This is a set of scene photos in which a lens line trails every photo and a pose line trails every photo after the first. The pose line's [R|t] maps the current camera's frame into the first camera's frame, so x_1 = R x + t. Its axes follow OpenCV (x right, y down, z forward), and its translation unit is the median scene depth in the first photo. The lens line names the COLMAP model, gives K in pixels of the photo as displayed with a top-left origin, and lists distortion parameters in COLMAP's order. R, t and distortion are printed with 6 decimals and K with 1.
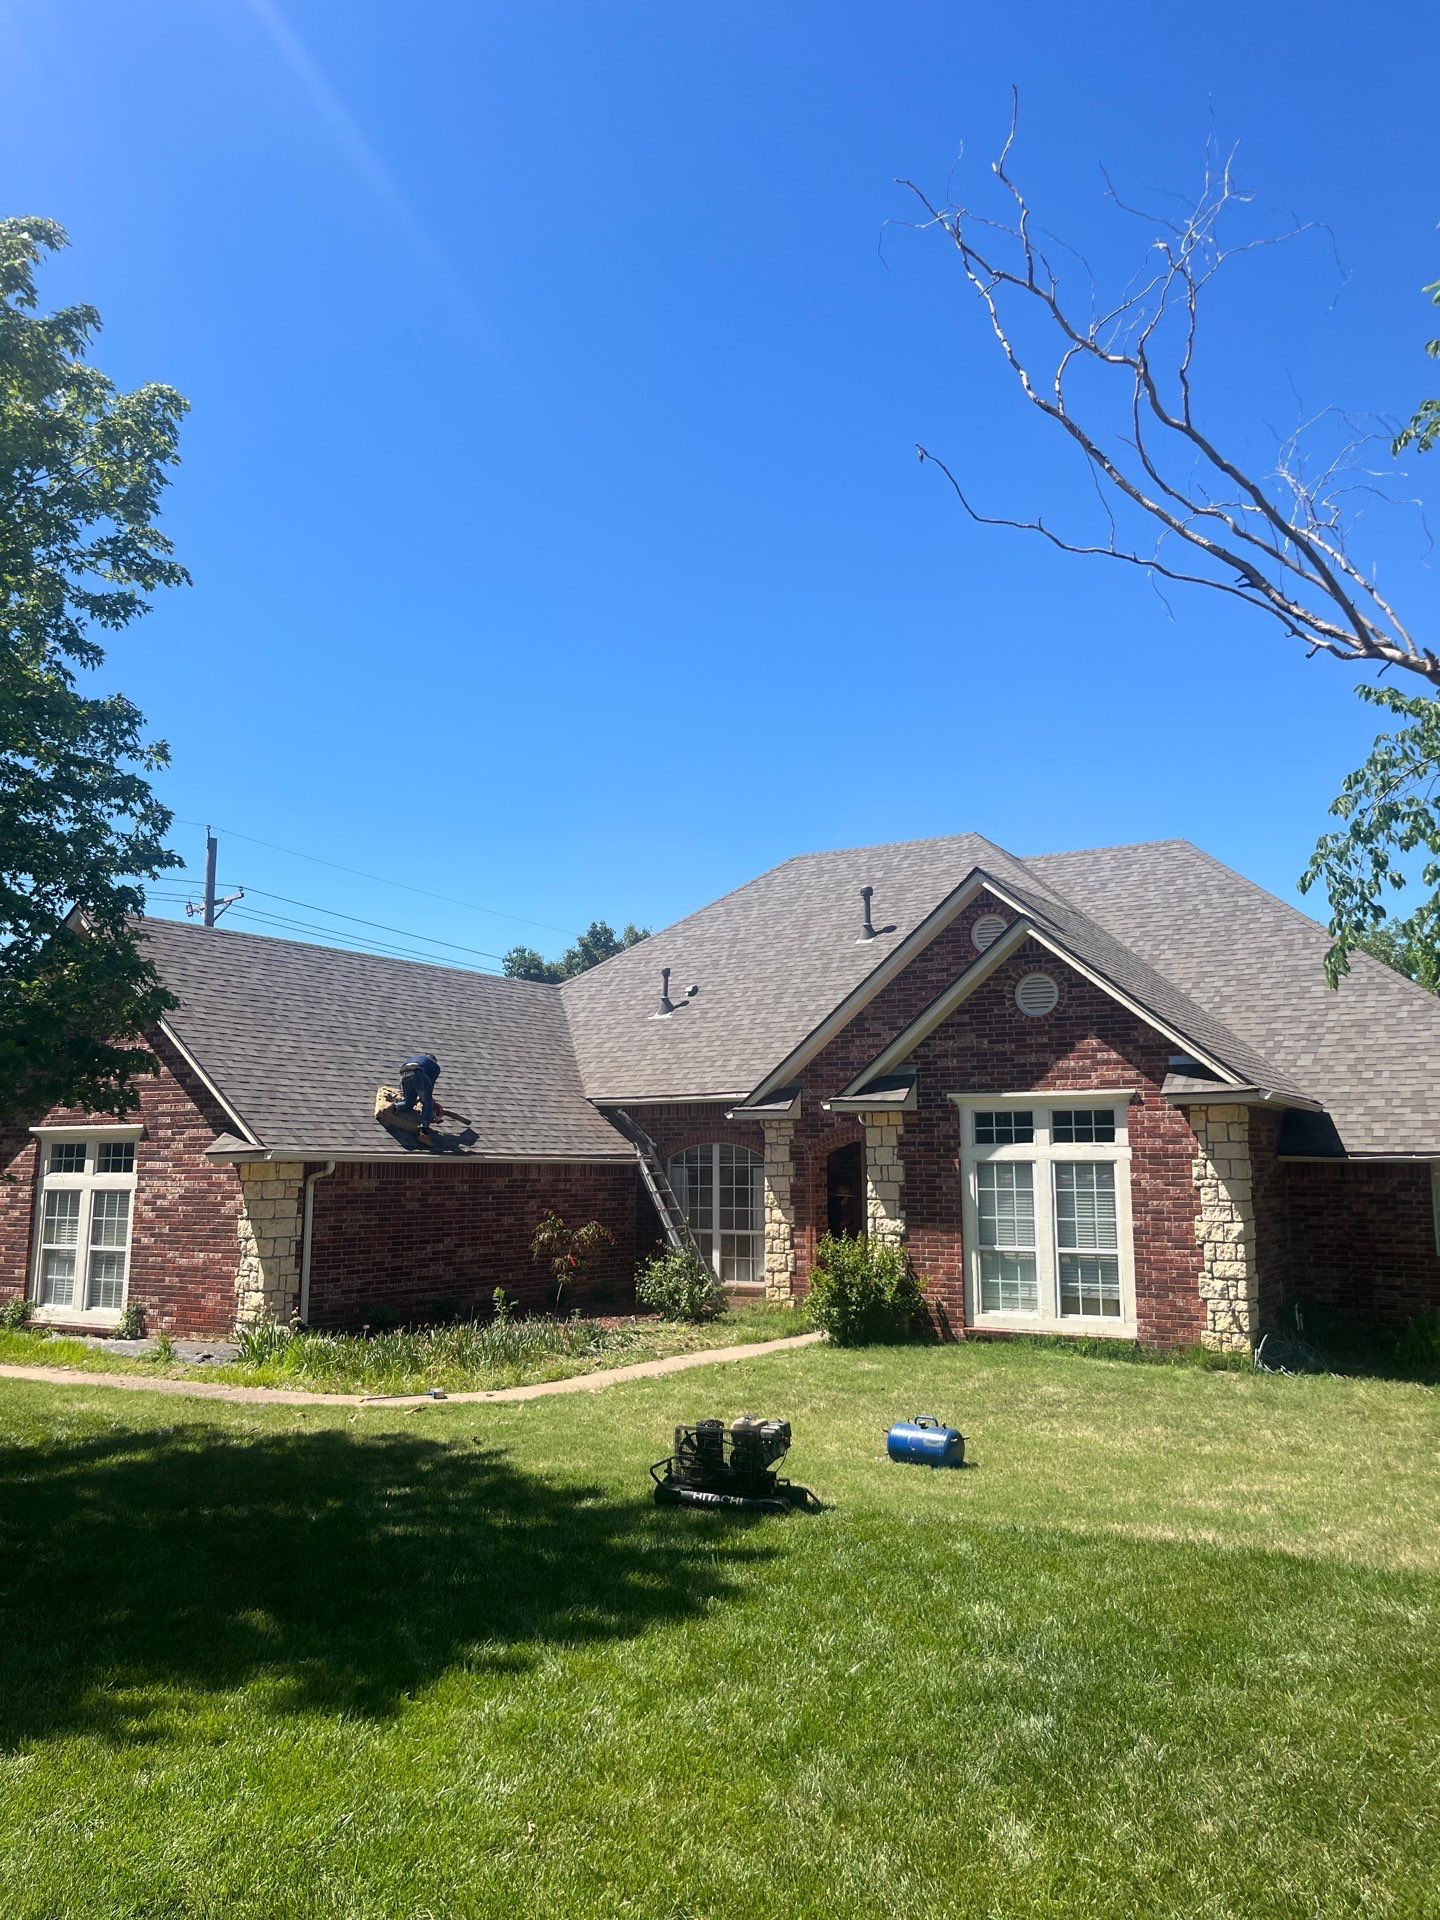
lens RADIAL K [[1498.8, 0, 717.2], [0, 1498.8, 999.3], [0, 0, 1]] dist [0.008848, -0.007804]
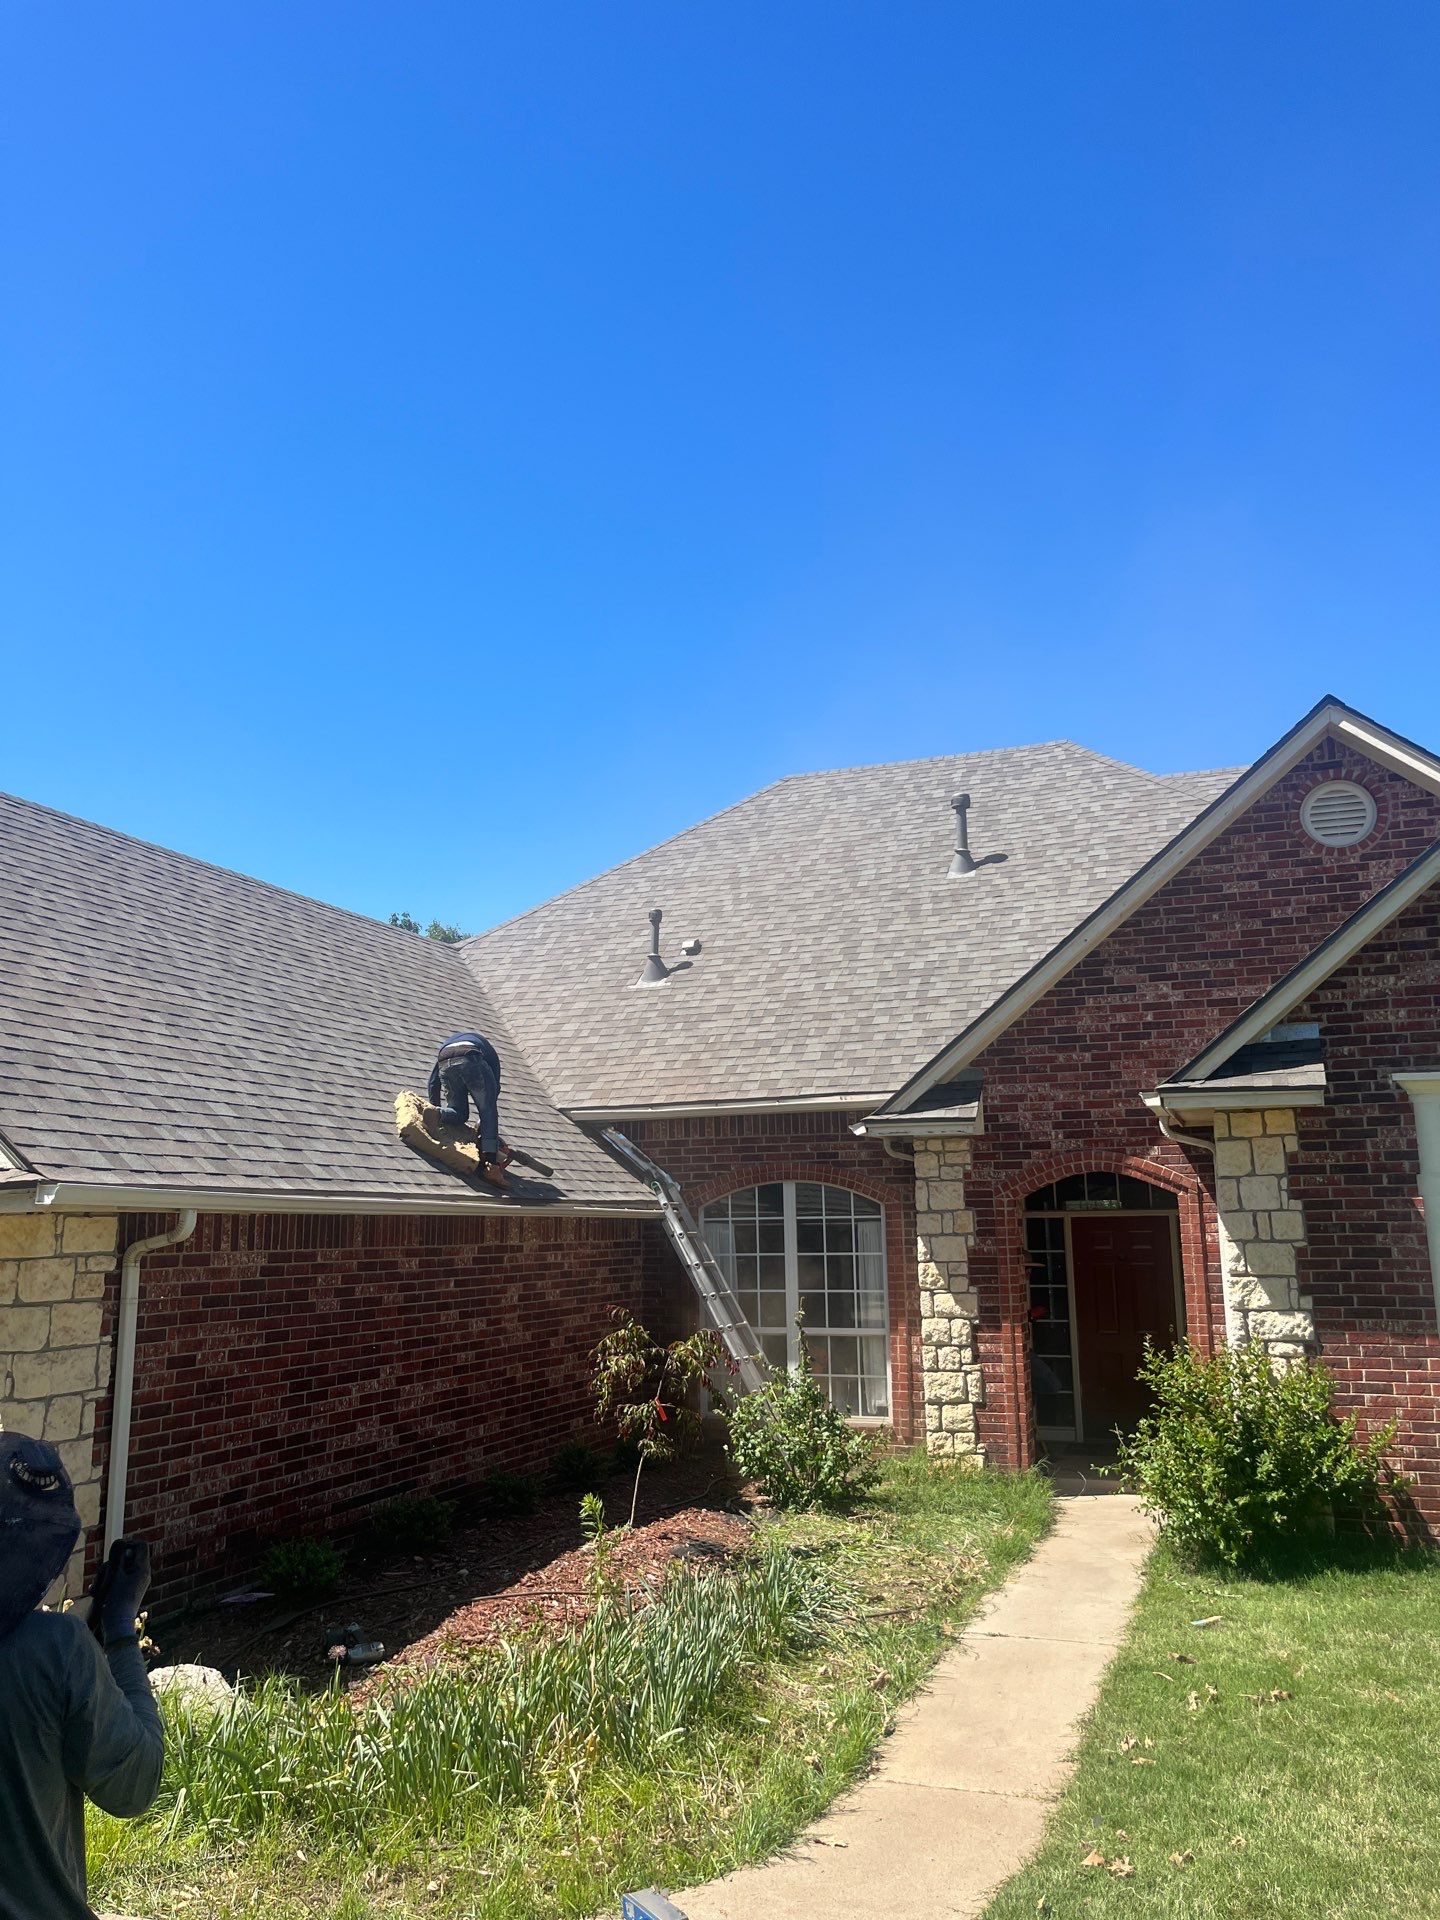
lens RADIAL K [[1498.8, 0, 717.2], [0, 1498.8, 999.3], [0, 0, 1]] dist [0.008848, -0.007804]
pose [[0.979753, 0.018670, 0.199340, -0.166888], [-0.010302, 0.999025, -0.042932, 0.054808], [-0.199947, 0.040009, 0.978990, 0.464447]]
